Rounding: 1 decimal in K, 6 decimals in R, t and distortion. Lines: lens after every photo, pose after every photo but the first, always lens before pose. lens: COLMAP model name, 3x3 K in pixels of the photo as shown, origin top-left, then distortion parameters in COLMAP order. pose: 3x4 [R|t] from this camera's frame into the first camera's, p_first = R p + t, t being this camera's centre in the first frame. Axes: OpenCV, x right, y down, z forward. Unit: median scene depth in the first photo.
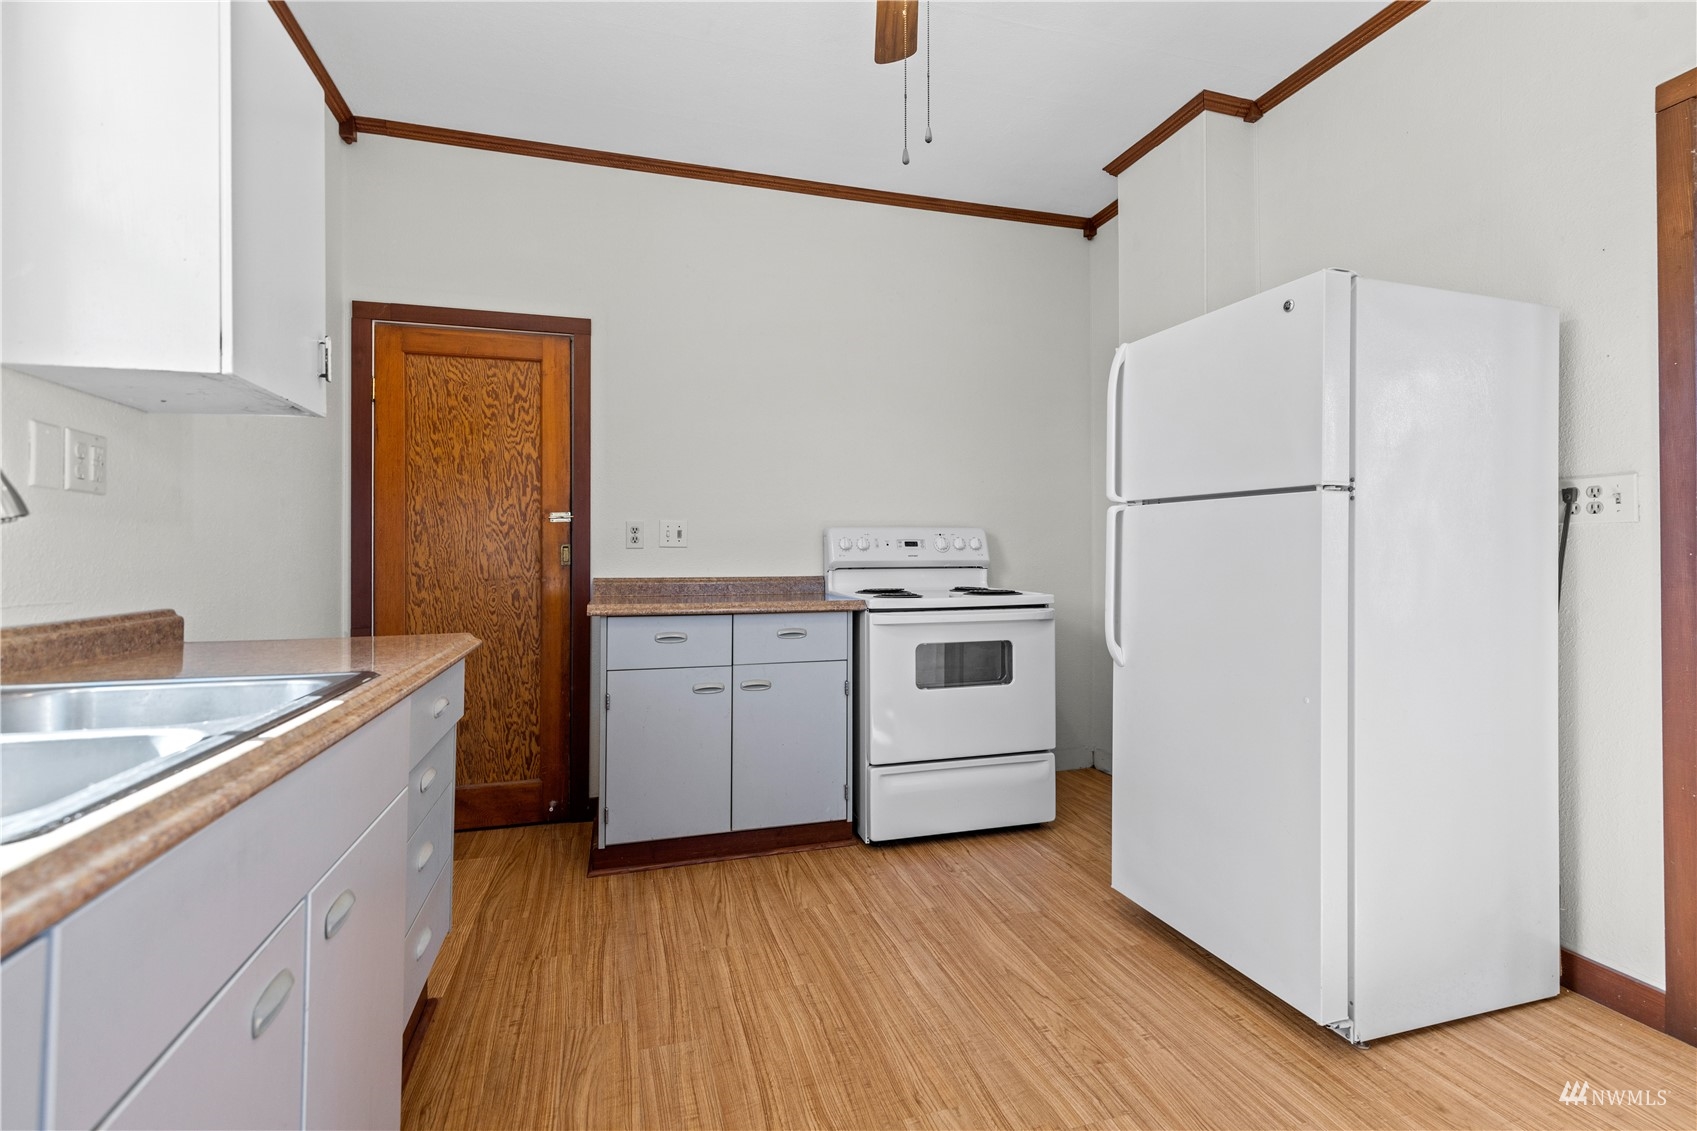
lens RADIAL K [[779.3, 0, 871.1], [0, 779.3, 543.7], [0, 0, 1]] dist [0.011716, 0.000313]
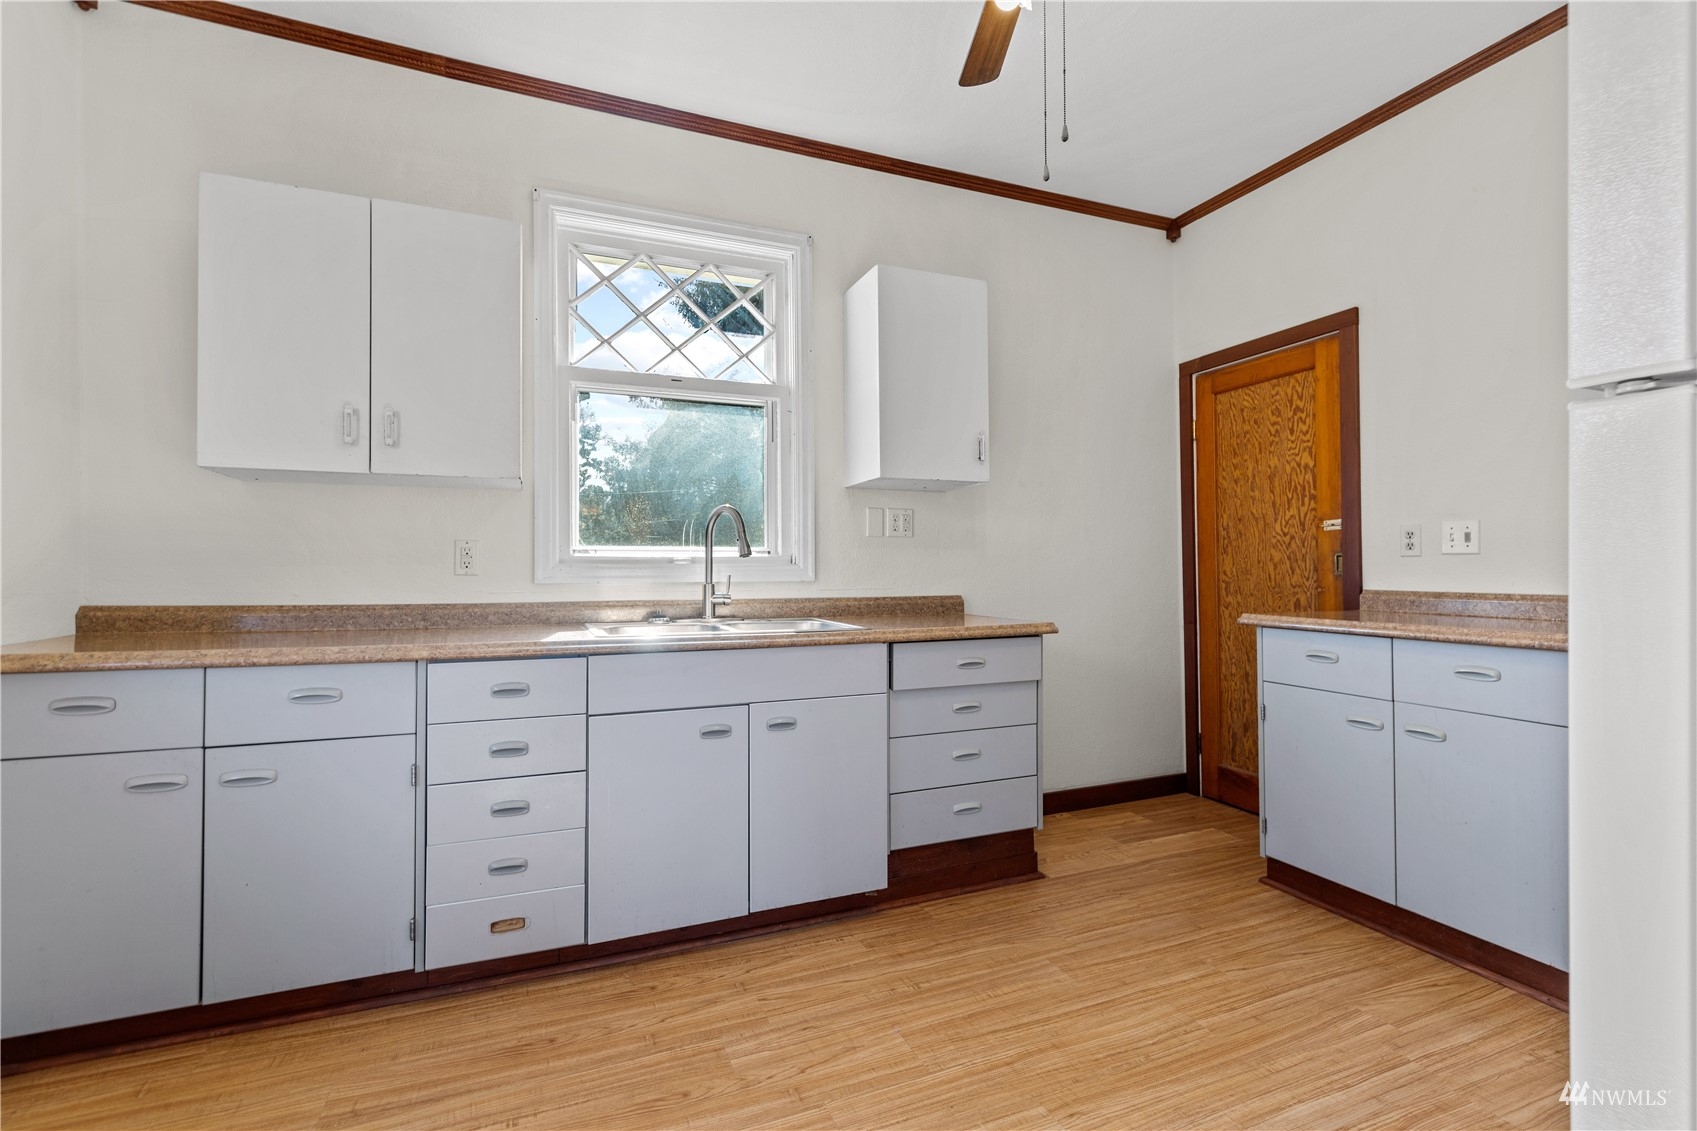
lens RADIAL K [[779.3, 0, 835.7], [0, 779.3, 564.1], [0, 0, 1]] dist [0.011716, 0.000313]
pose [[0.080316, -0.002831, -0.996765, 0.524154], [0.020188, 0.999795, -0.001213, 0.003200], [0.996565, -0.020025, 0.080357, 0.322551]]
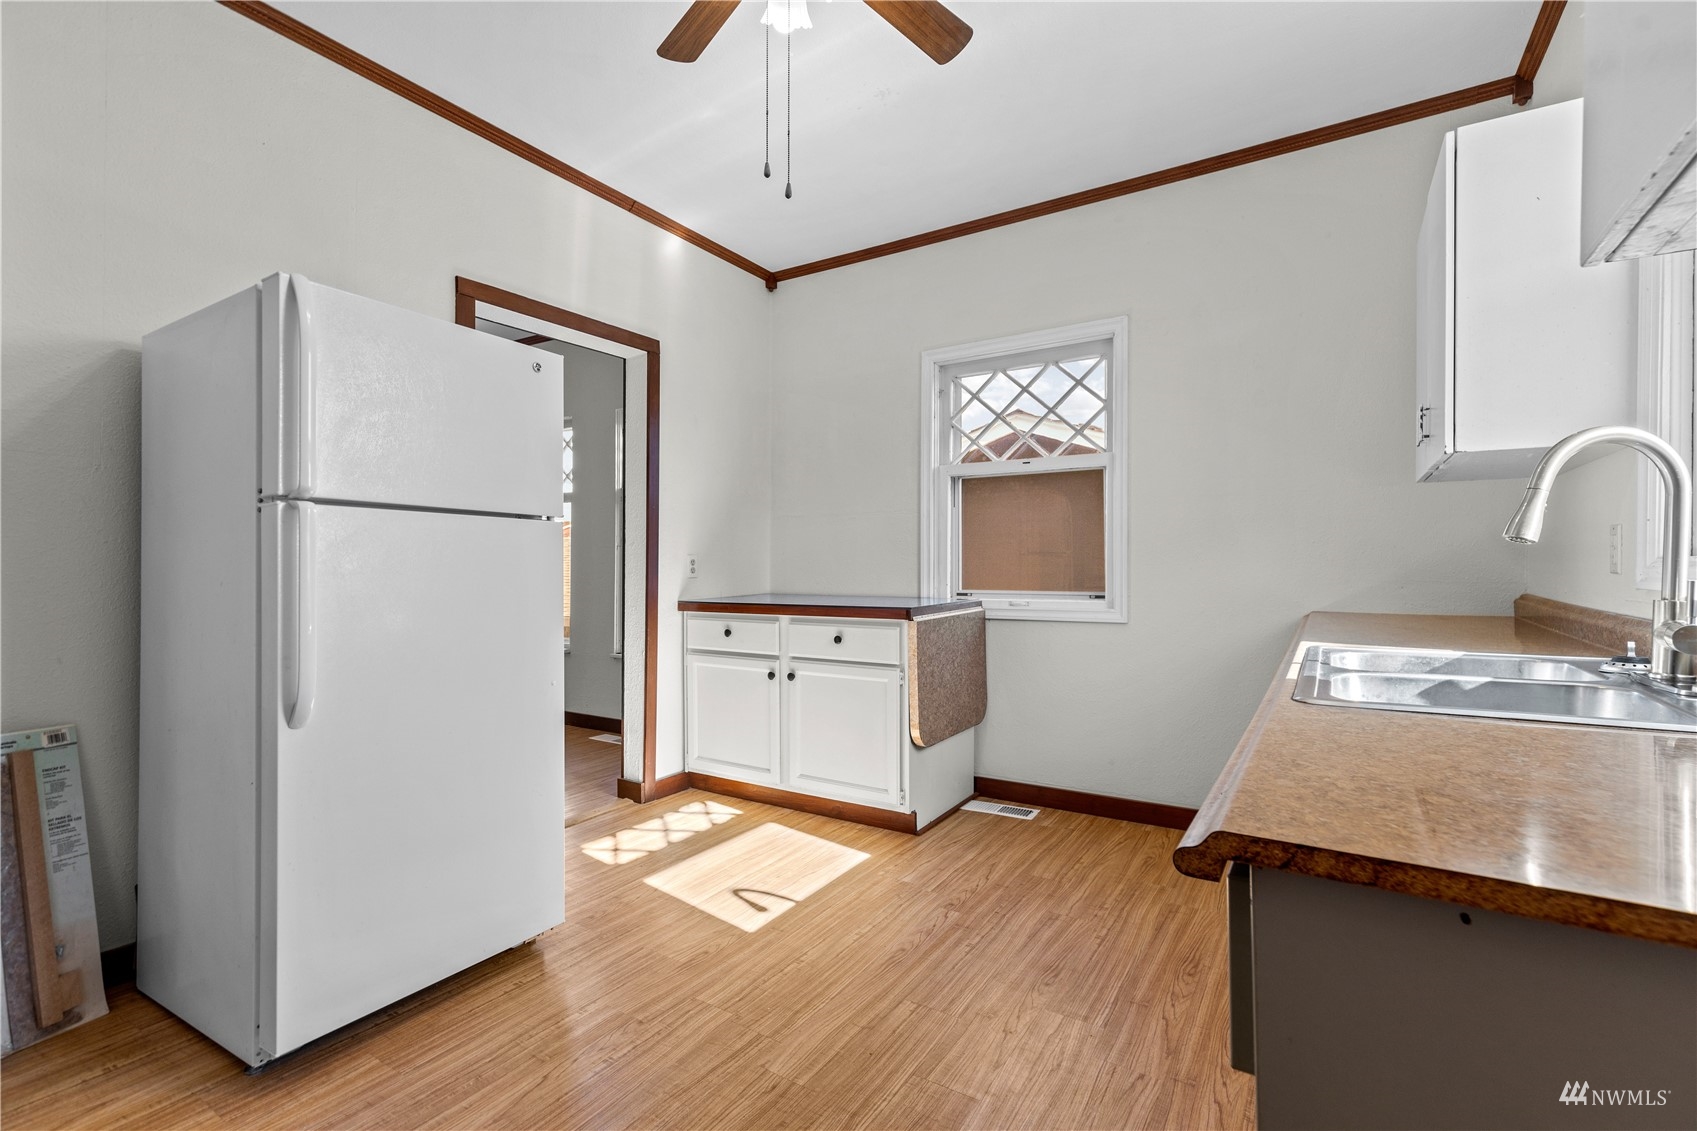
lens RADIAL K [[779.3, 0, 843.9], [0, 779.3, 573.0], [0, 0, 1]] dist [0.011716, 0.000313]
pose [[-0.641143, 0.009945, 0.767357, -0.409232], [-0.004143, 0.999857, -0.016420, 0.022598], [-0.767411, -0.013707, -0.641010, 0.815298]]
